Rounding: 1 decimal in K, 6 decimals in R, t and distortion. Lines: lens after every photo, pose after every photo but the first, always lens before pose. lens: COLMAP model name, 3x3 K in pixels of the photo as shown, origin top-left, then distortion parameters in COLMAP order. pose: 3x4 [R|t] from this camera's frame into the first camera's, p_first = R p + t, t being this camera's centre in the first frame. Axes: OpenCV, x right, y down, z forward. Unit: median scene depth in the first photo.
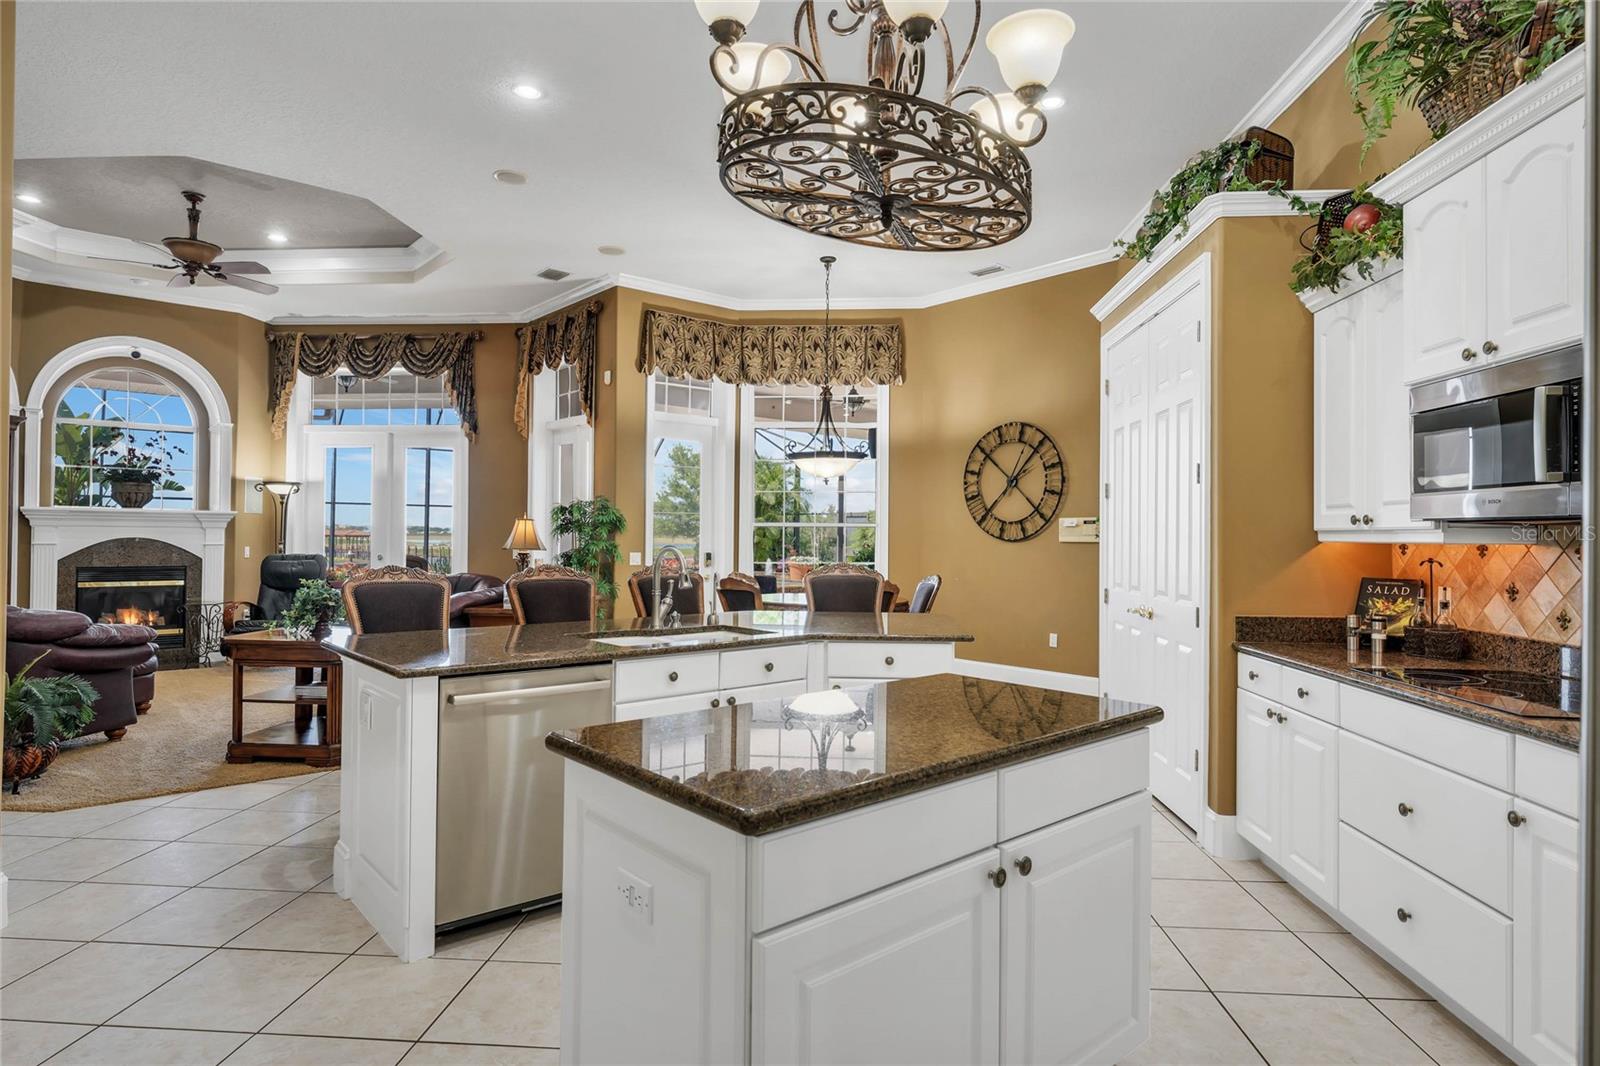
lens RADIAL K [[860.4, 0, 798.5], [0, 860.4, 527.4], [0, 0, 1]] dist [-0.010114, 0.000051]
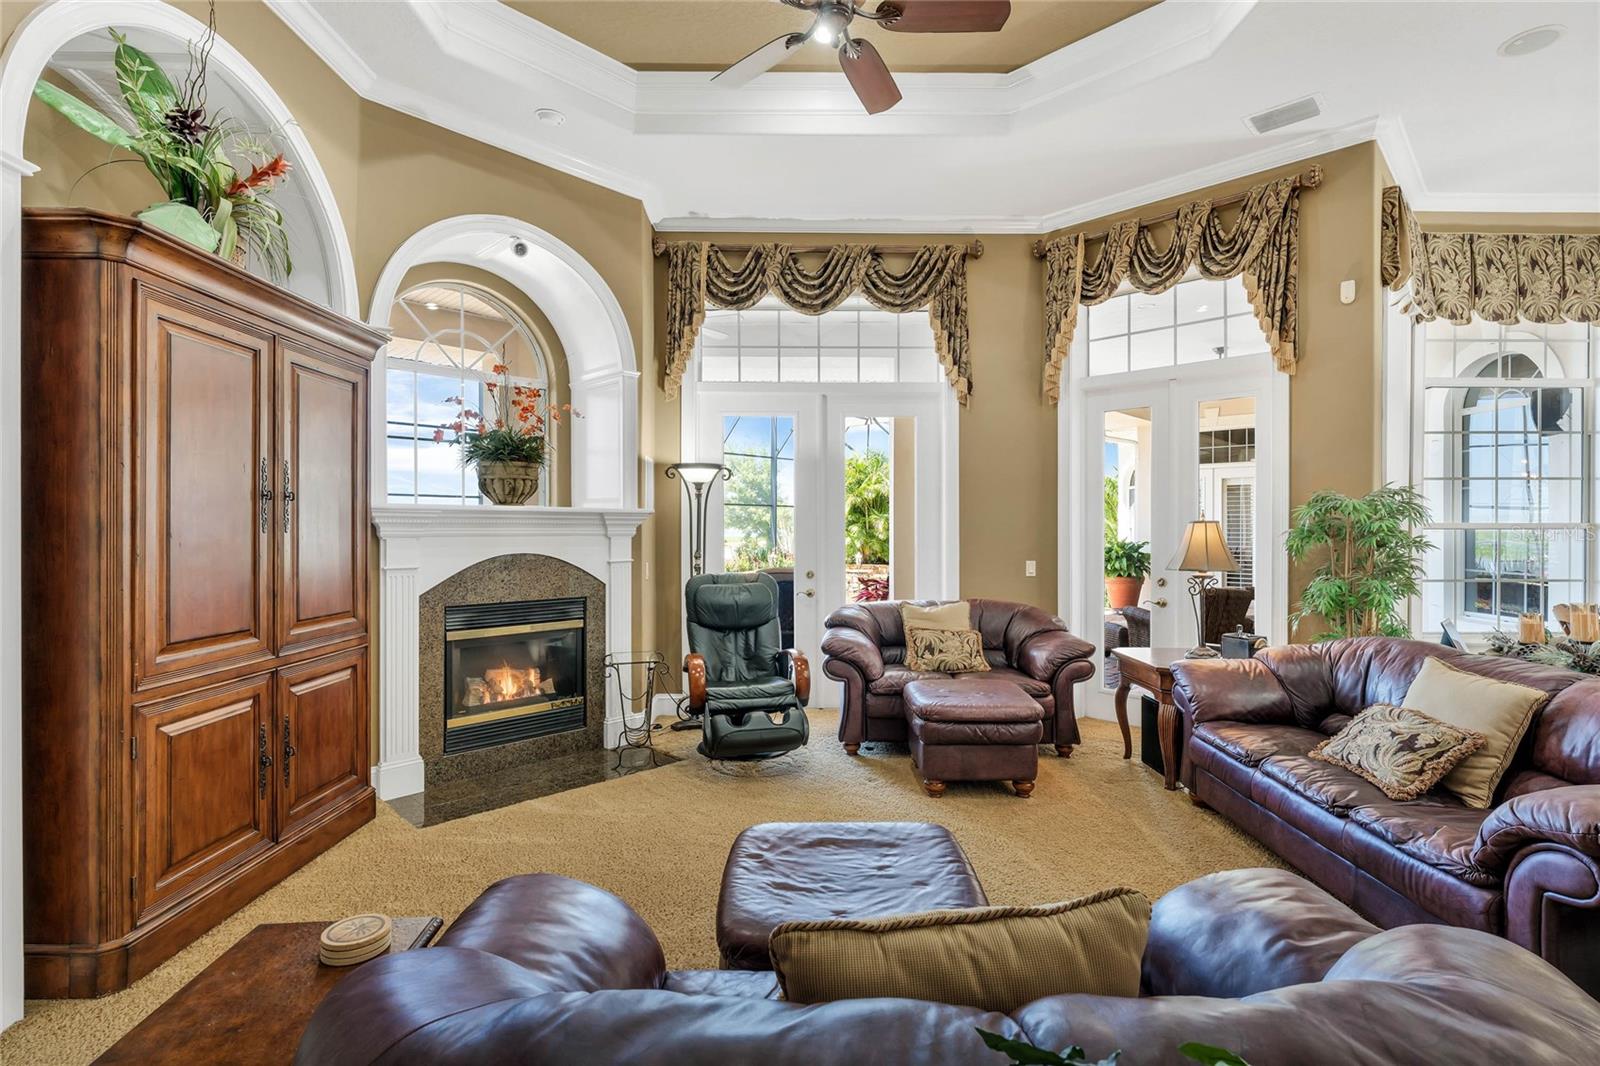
lens RADIAL K [[741.3, 0, 809.7], [0, 741.3, 533.9], [0, 0, 1]] dist [-0.002191, -0.000079]
pose [[0.997553, -0.005889, 0.069666, -0.594650], [0.004416, 0.999764, 0.021276, -0.011964], [-0.069775, -0.020917, 0.997343, 0.452266]]
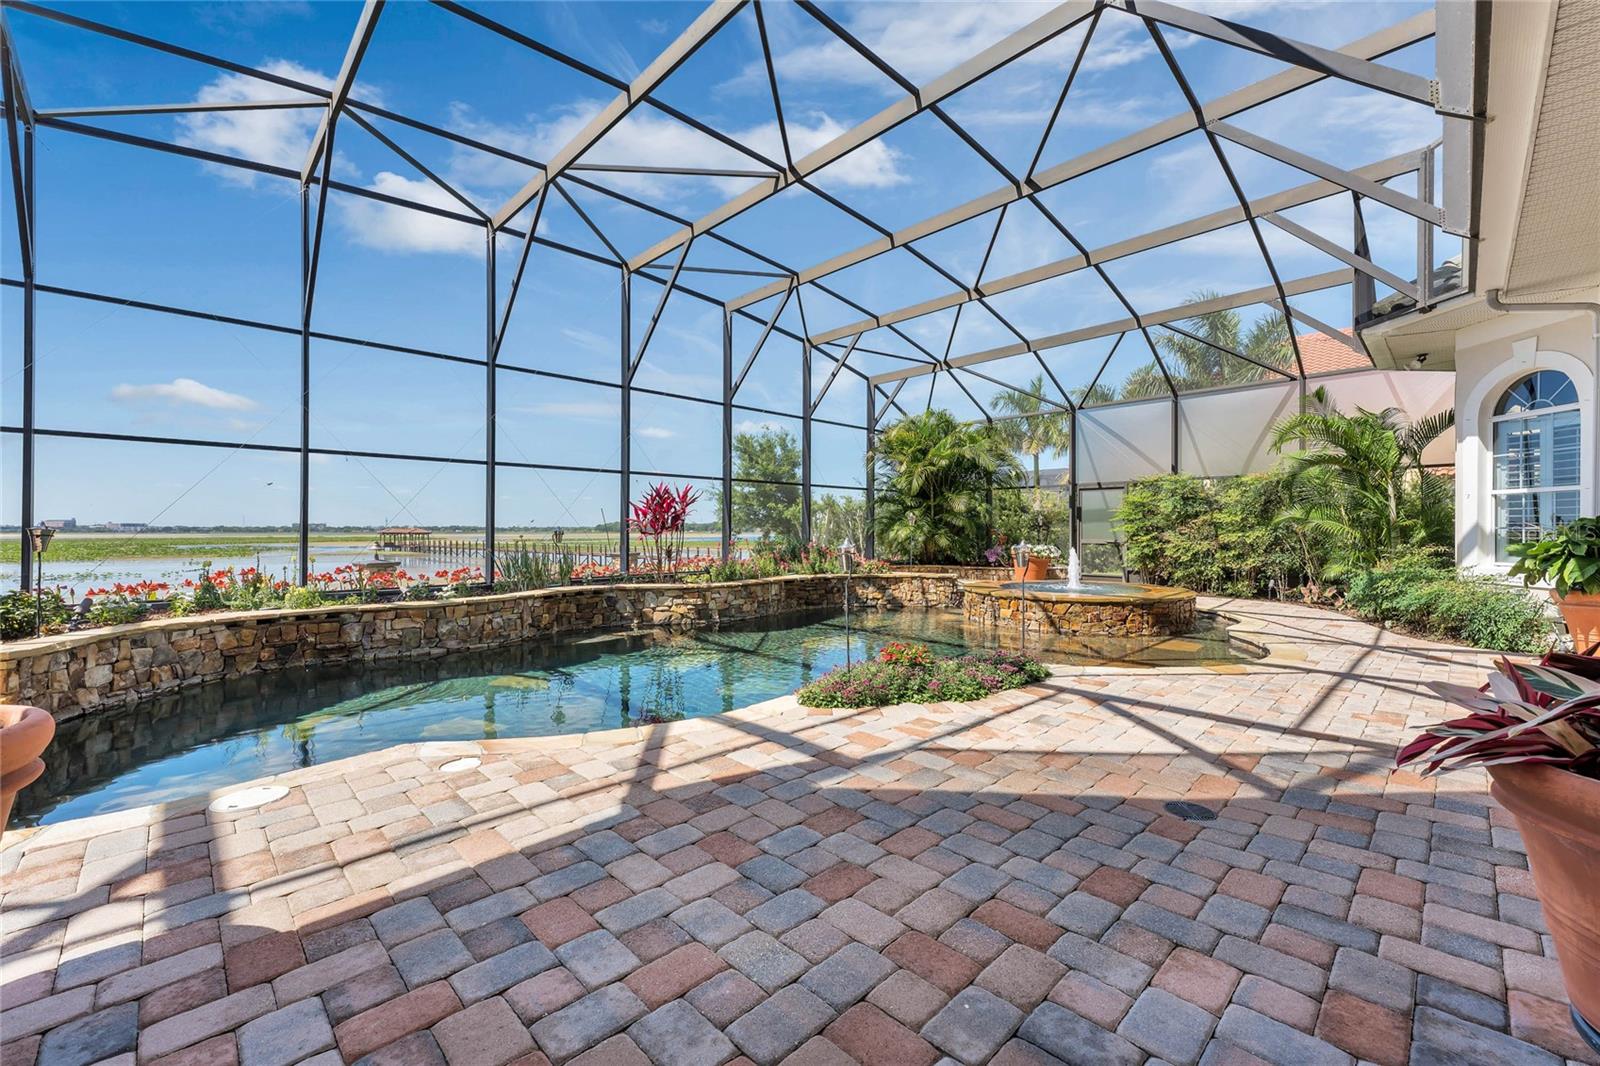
lens RADIAL K [[641.3, 0, 800.0], [0, 641.3, 533.0], [0, 0, 1]] dist [-0.000008, 0.000293]
pose [[0.998433, -0.010752, 0.054918, -0.629550], [0.010020, 0.999857, 0.013590, 0.044520], [-0.055056, -0.013018, 0.998398, 1.417161]]
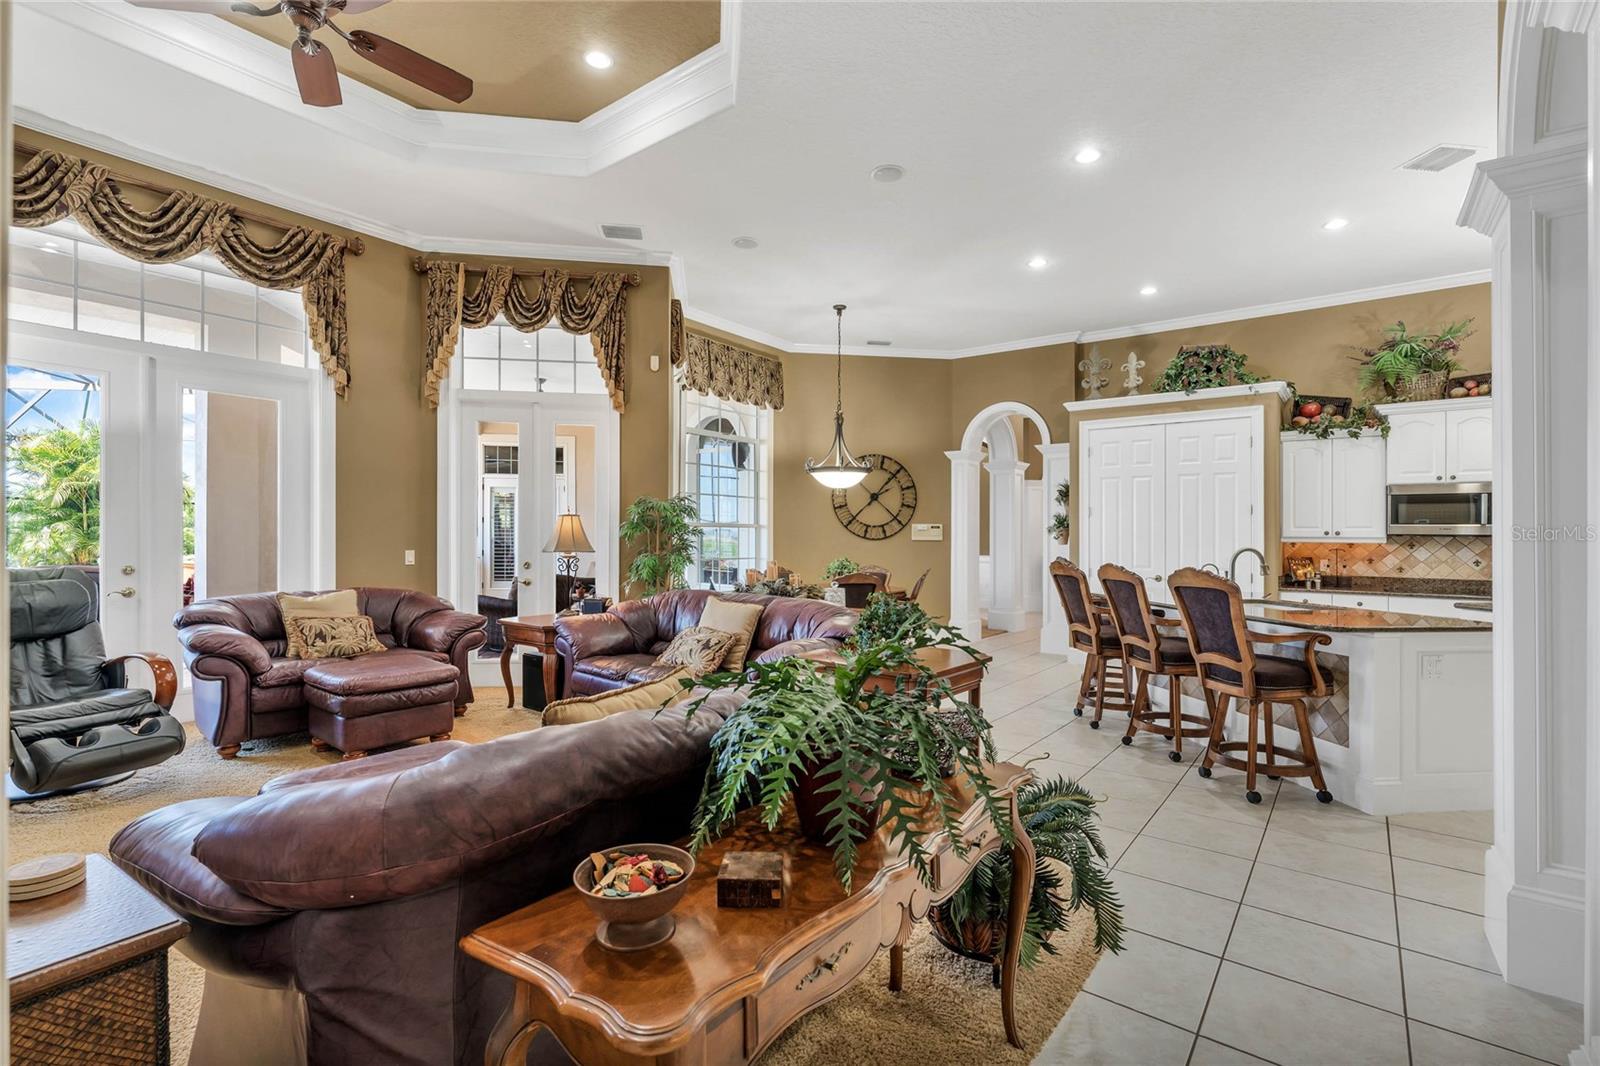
lens RADIAL K [[715.9, 0, 792.9], [0, 715.9, 532.1], [0, 0, 1]] dist [-0.000450, 0.000238]
pose [[0.570658, 0.004690, 0.821174, -0.703009], [-0.014624, 0.999883, 0.004452, 0.000429], [-0.821058, -0.014549, 0.570660, 0.404699]]
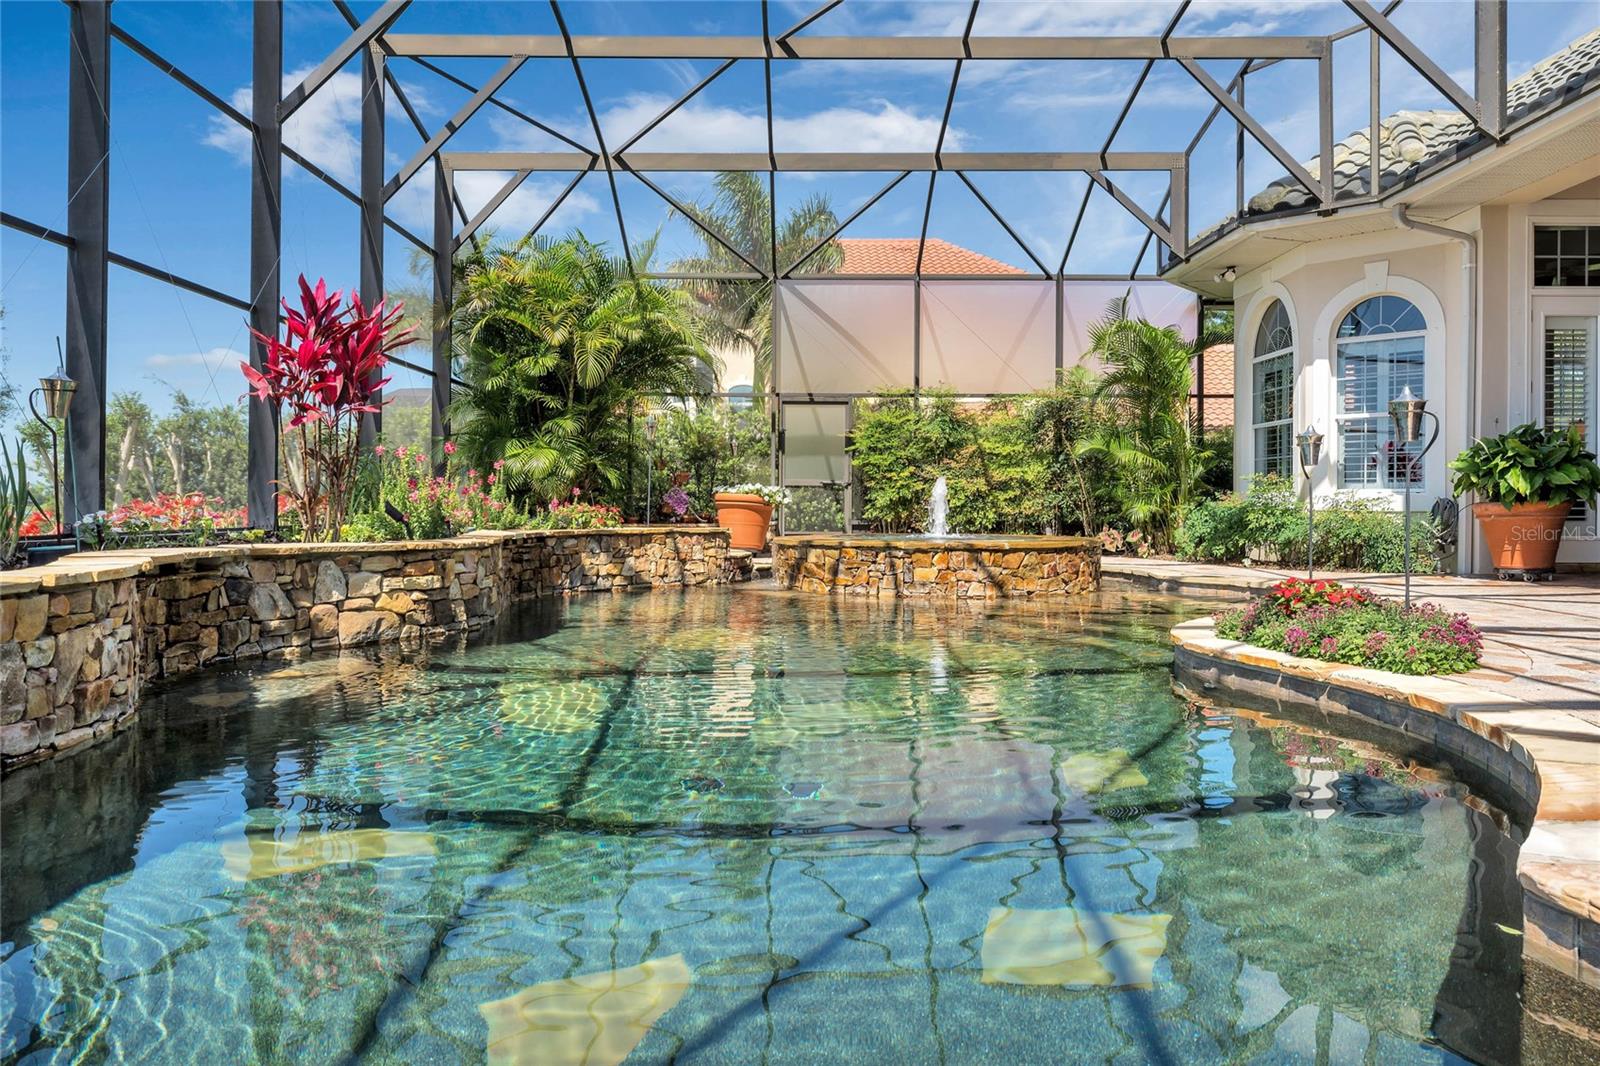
lens RADIAL K [[1077.6, 0, 800.4], [0, 1077.6, 510.9], [0, 0, 1]] dist [-0.002252, -0.002564]
pose [[0.657120, -0.010698, 0.753710, -1.140506], [-0.005554, 0.999803, 0.019032, 0.107085], [-0.753765, -0.016692, 0.656932, 1.814624]]
